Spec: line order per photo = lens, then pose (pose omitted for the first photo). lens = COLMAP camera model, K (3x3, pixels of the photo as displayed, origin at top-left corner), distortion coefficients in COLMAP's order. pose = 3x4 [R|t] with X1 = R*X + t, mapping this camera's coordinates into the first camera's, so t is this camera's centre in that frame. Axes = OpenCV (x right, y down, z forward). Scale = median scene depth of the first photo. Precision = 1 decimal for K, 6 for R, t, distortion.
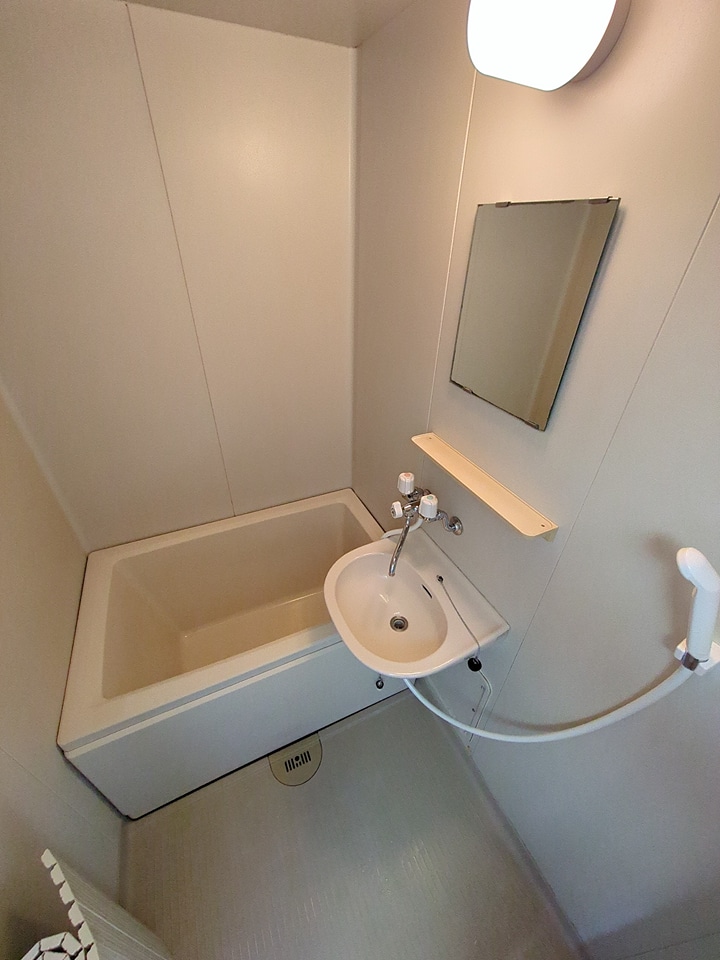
lens RADIAL K [[376.8, 0, 360.0], [0, 376.8, 480.0], [0, 0, 1]] dist [-0.001074, 0.000841]
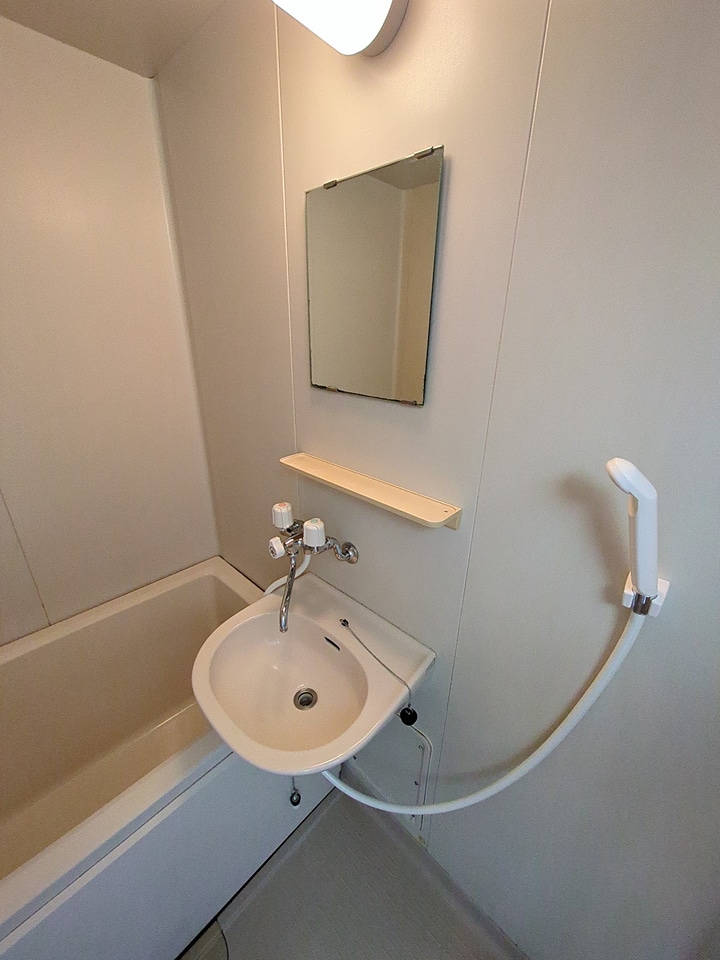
lens RADIAL K [[376.8, 0, 360.0], [0, 376.8, 480.0], [0, 0, 1]] dist [-0.001074, 0.000841]
pose [[0.929496, -0.142087, 0.340365, 0.009972], [0.208465, 0.963666, -0.167006, 0.111632], [-0.304269, 0.226186, 0.925343, 0.170381]]
